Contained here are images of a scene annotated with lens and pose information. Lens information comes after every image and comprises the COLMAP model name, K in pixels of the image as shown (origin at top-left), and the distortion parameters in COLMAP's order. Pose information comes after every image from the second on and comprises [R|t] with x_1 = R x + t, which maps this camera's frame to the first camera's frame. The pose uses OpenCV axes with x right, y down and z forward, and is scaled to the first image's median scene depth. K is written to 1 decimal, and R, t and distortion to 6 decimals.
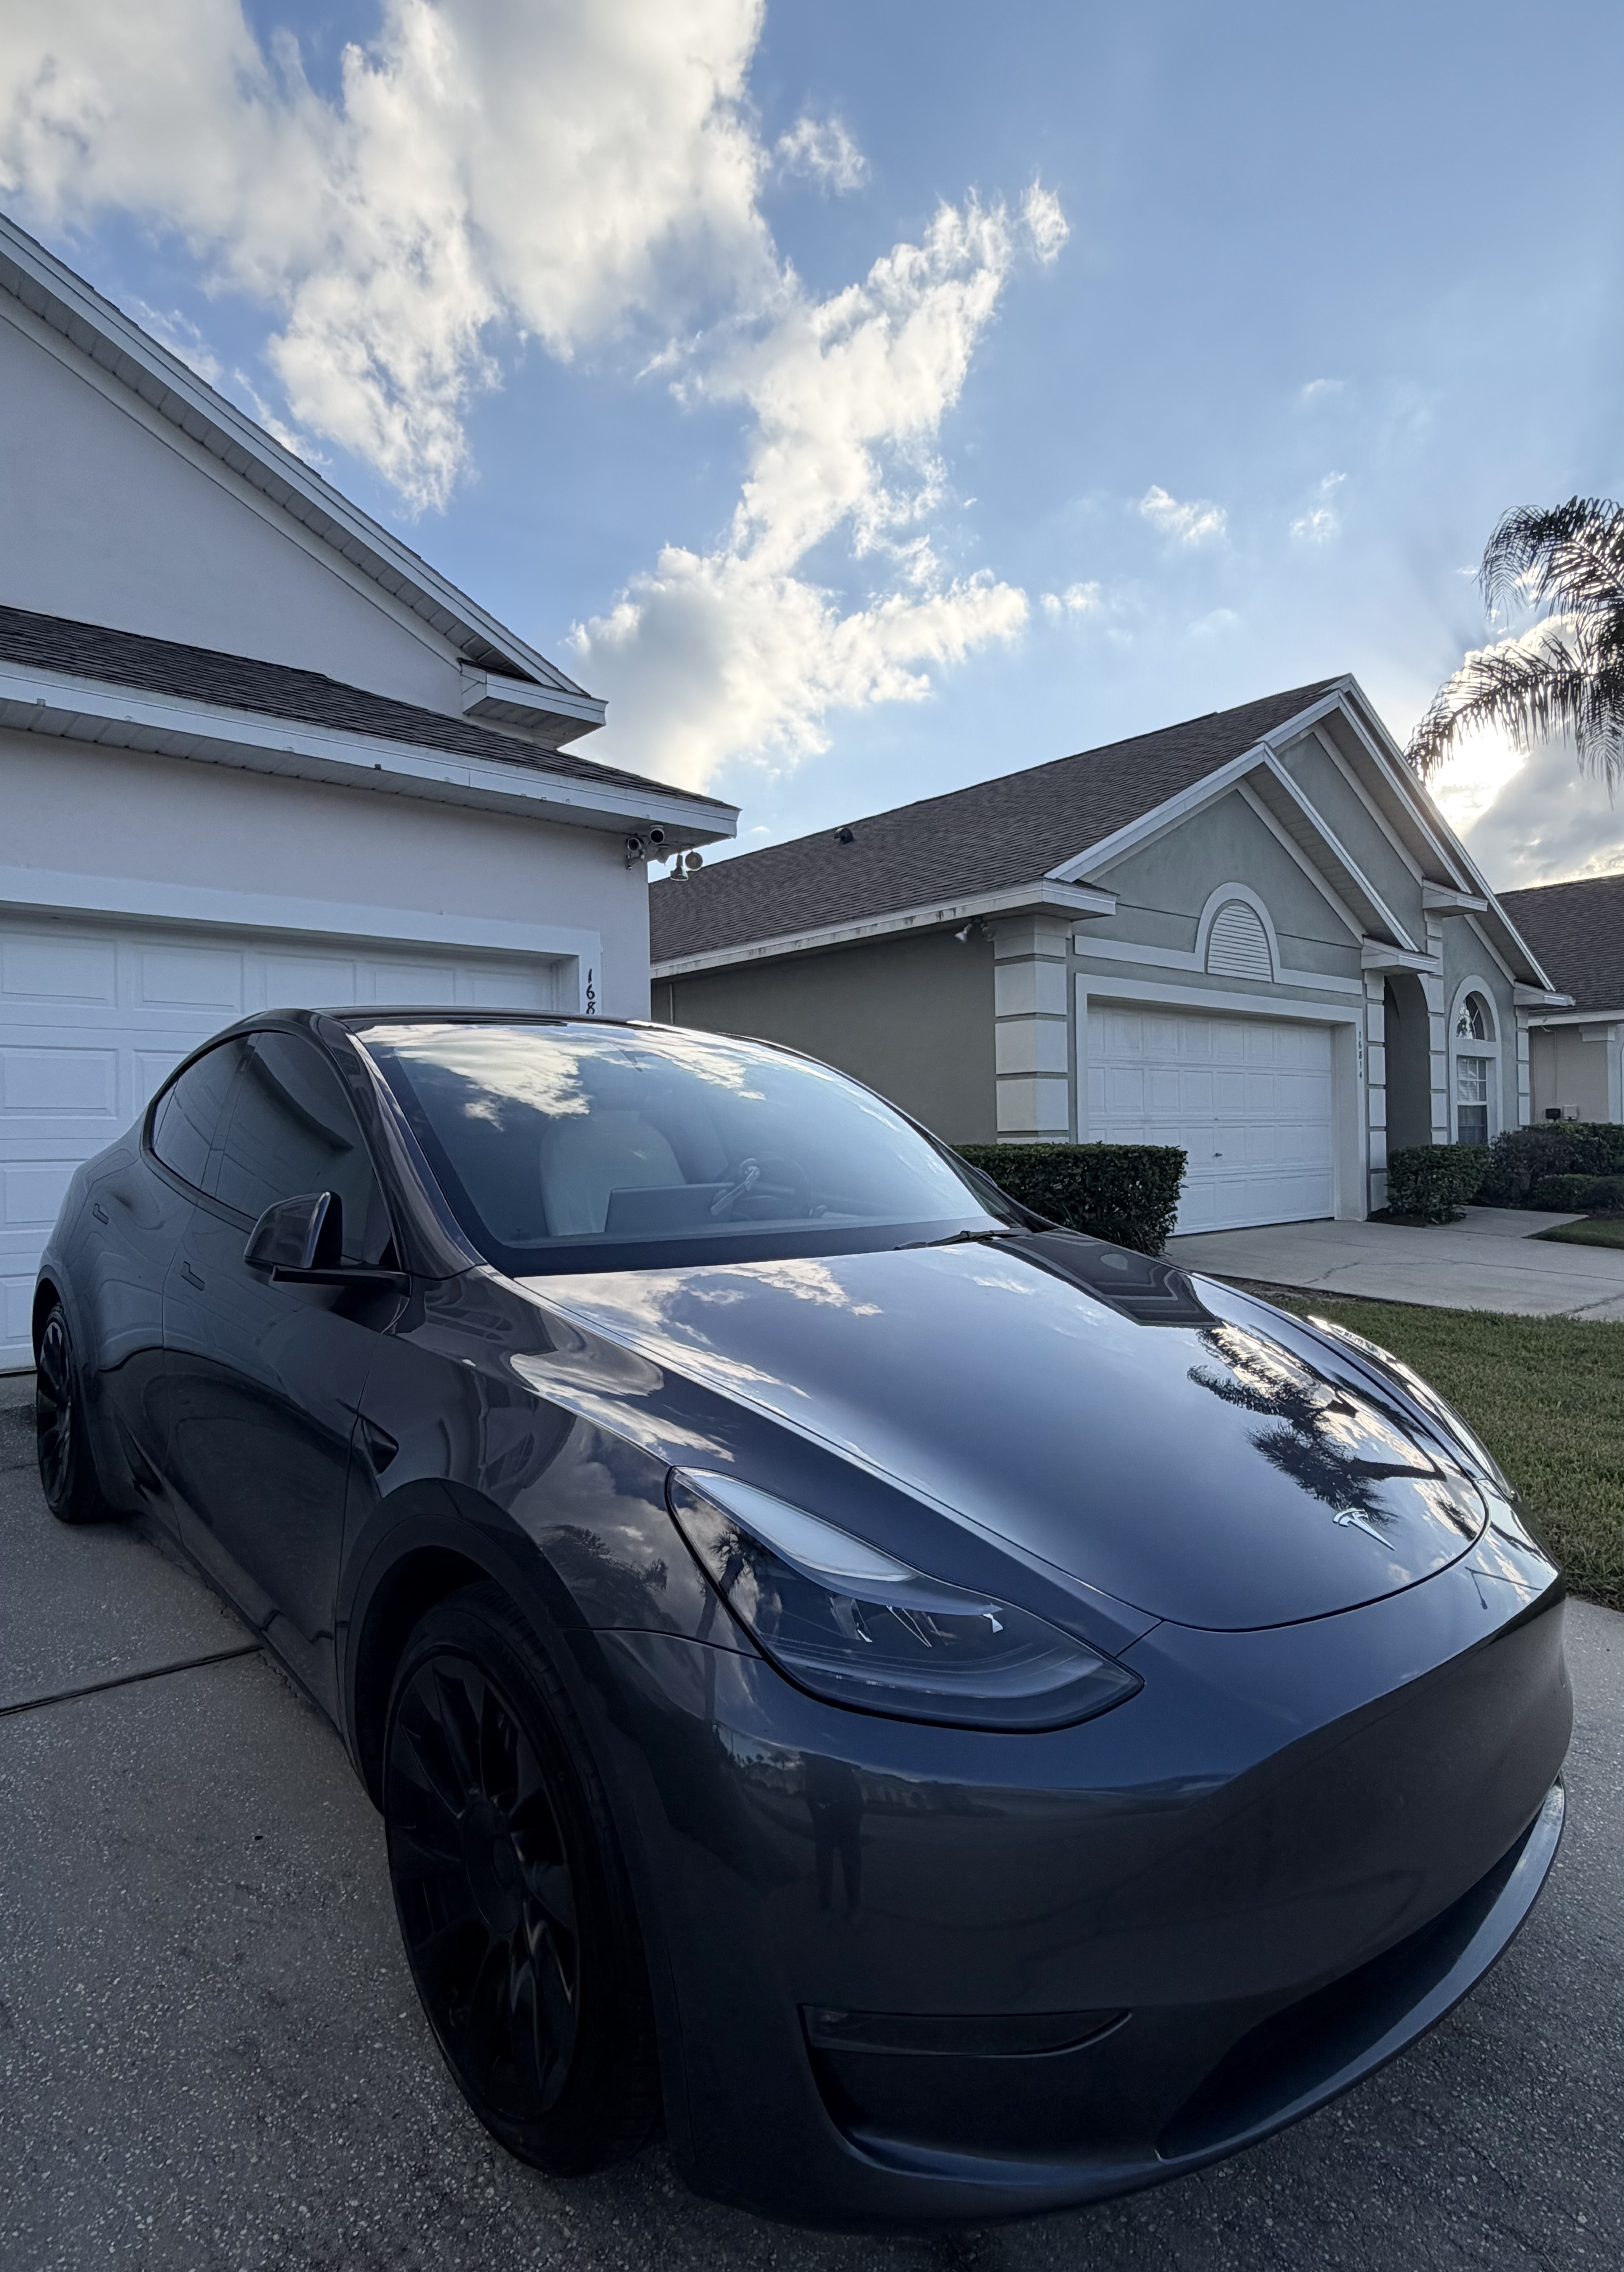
lens RADIAL K [[1264.2, 0, 771.4], [0, 1264.2, 1141.1], [0, 0, 1]] dist [0.002911, 0.001907]
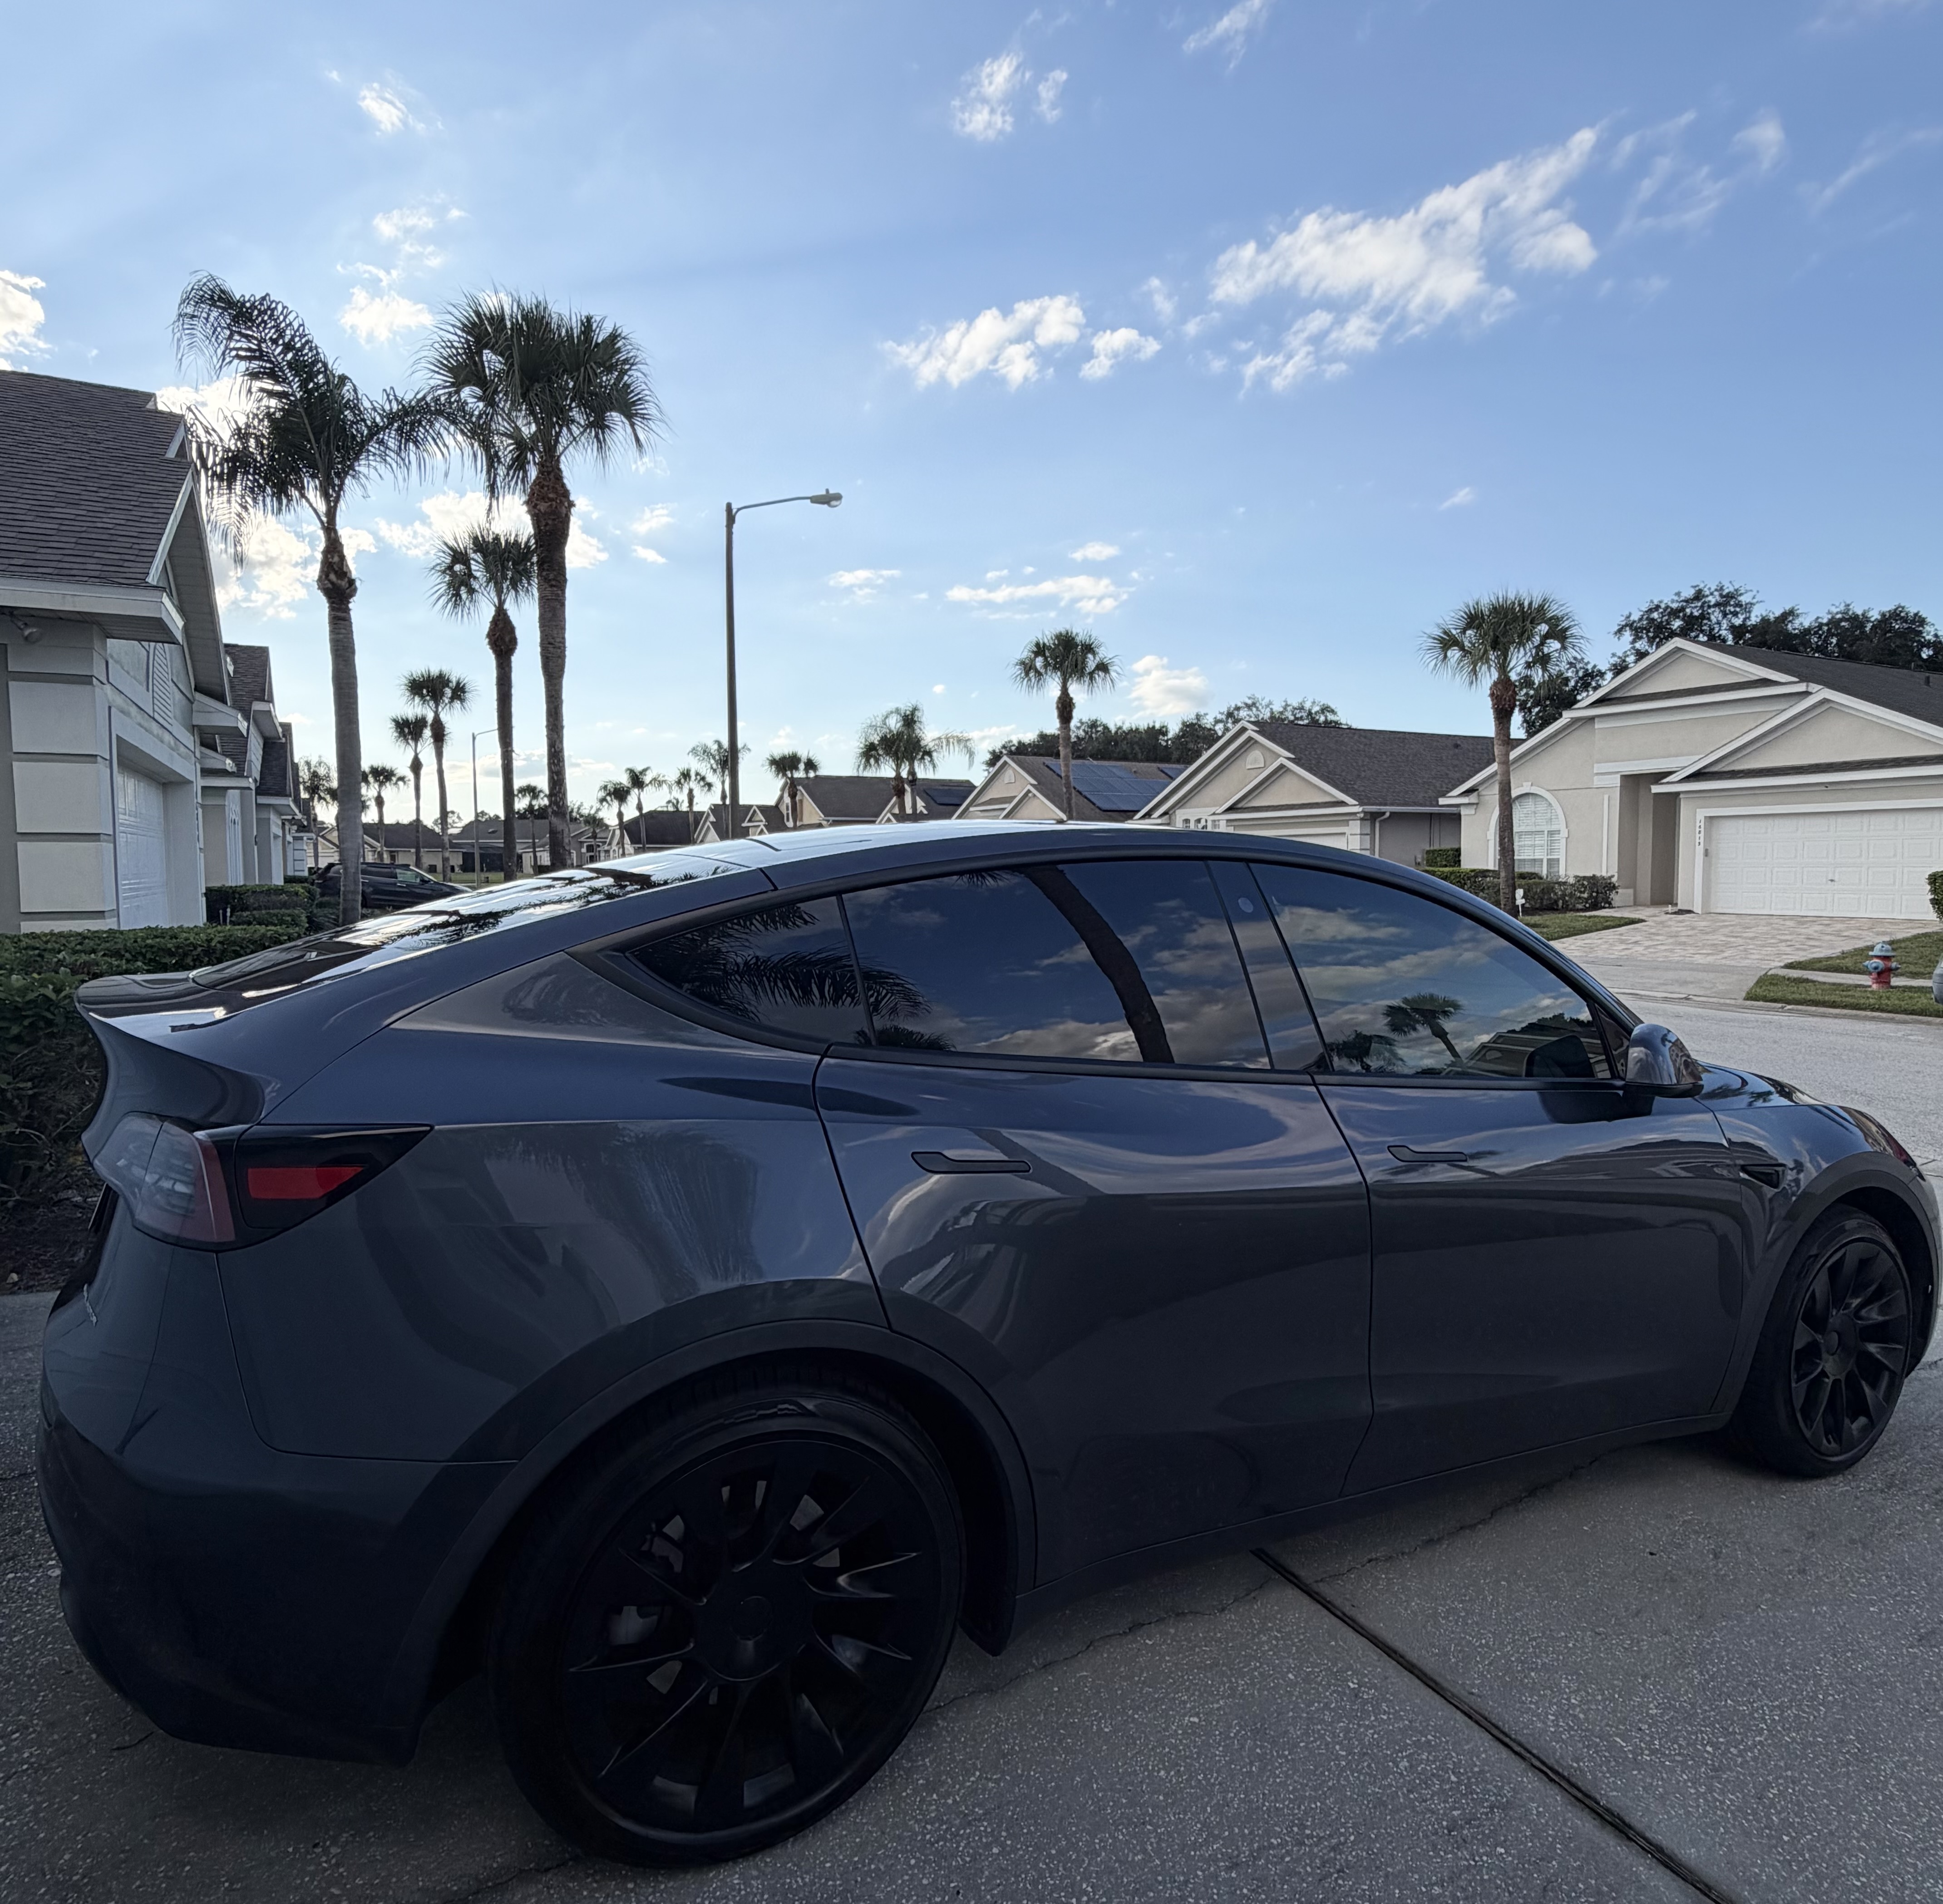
lens RADIAL K [[1192.0, 0, 971.5], [0, 1192.0, 952.0], [0, 0, 1]] dist [0.007444, 0.002234]
pose [[0.182018, -0.065573, 0.981106, -0.366057], [0.014270, 0.997845, 0.064045, -0.020318], [-0.983192, 0.002343, 0.182561, 0.321351]]
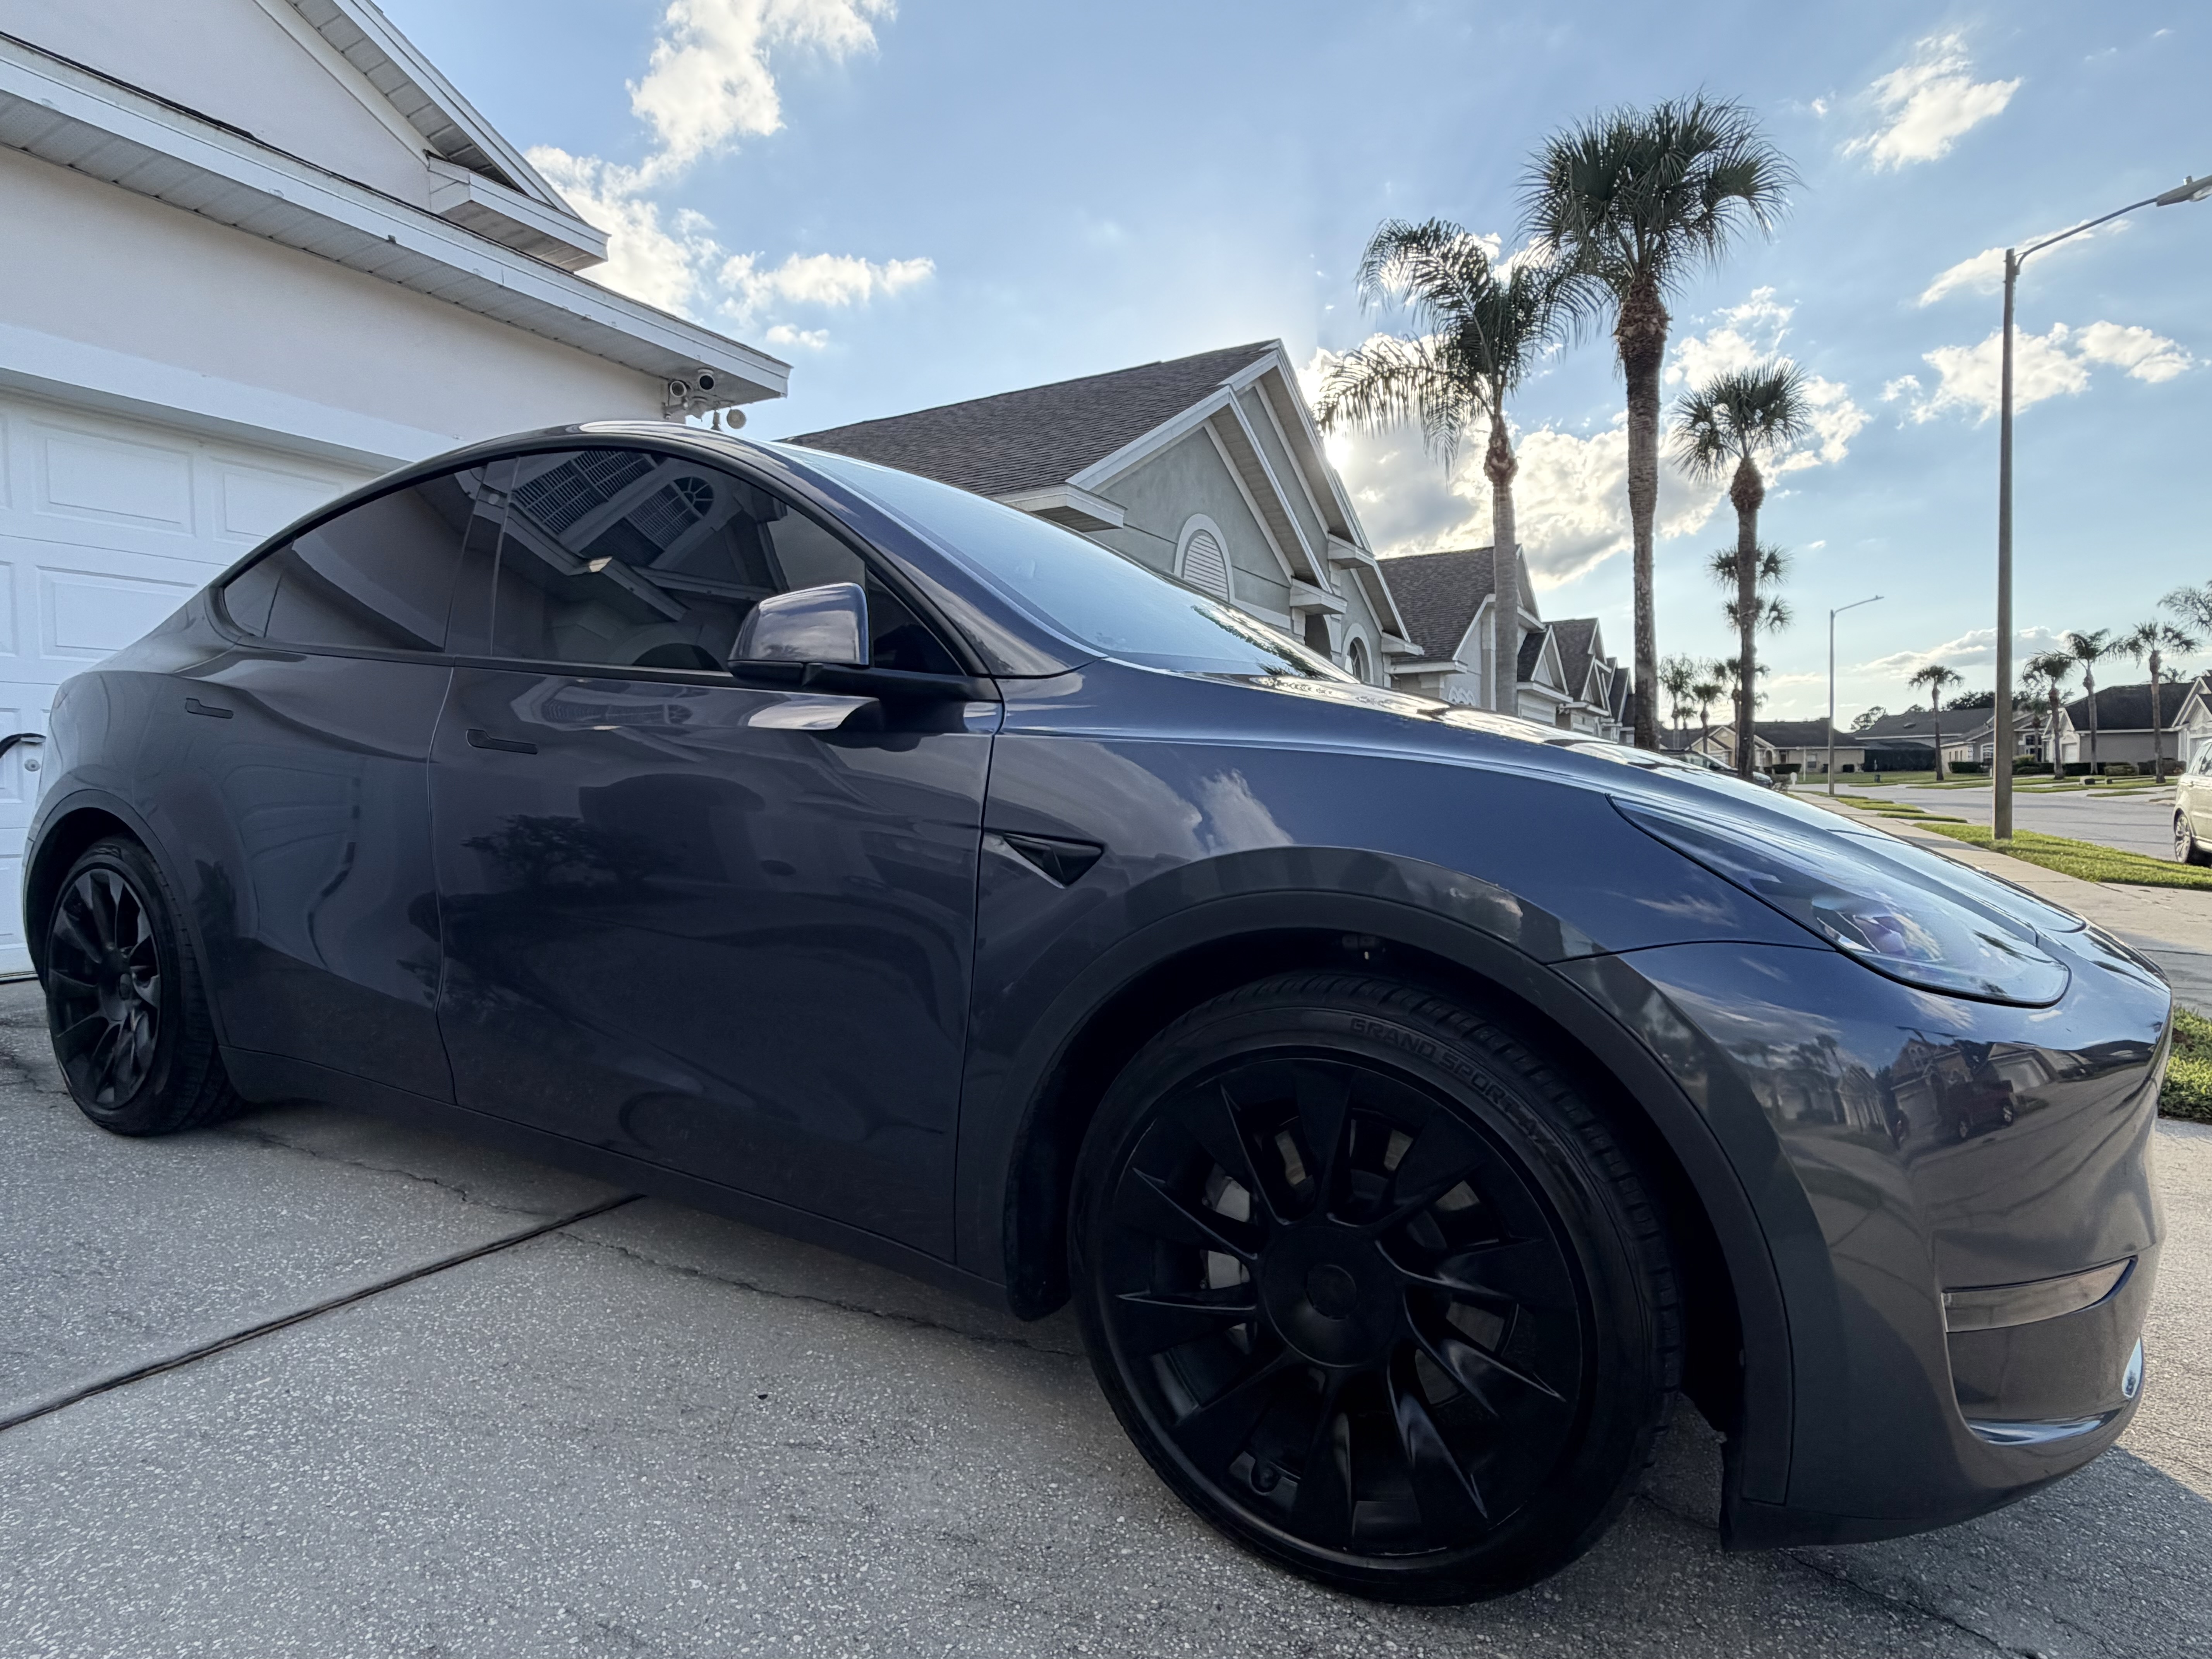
lens RADIAL K [[1232.1, 0, 1106.0], [0, 1232.1, 829.5], [0, 0, 1]] dist [0.002974, 0.003190]
pose [[0.926810, -0.015707, 0.375202, -0.117472], [0.008507, 0.999747, 0.020841, 0.044879], [-0.375434, -0.016124, 0.926709, 0.053473]]
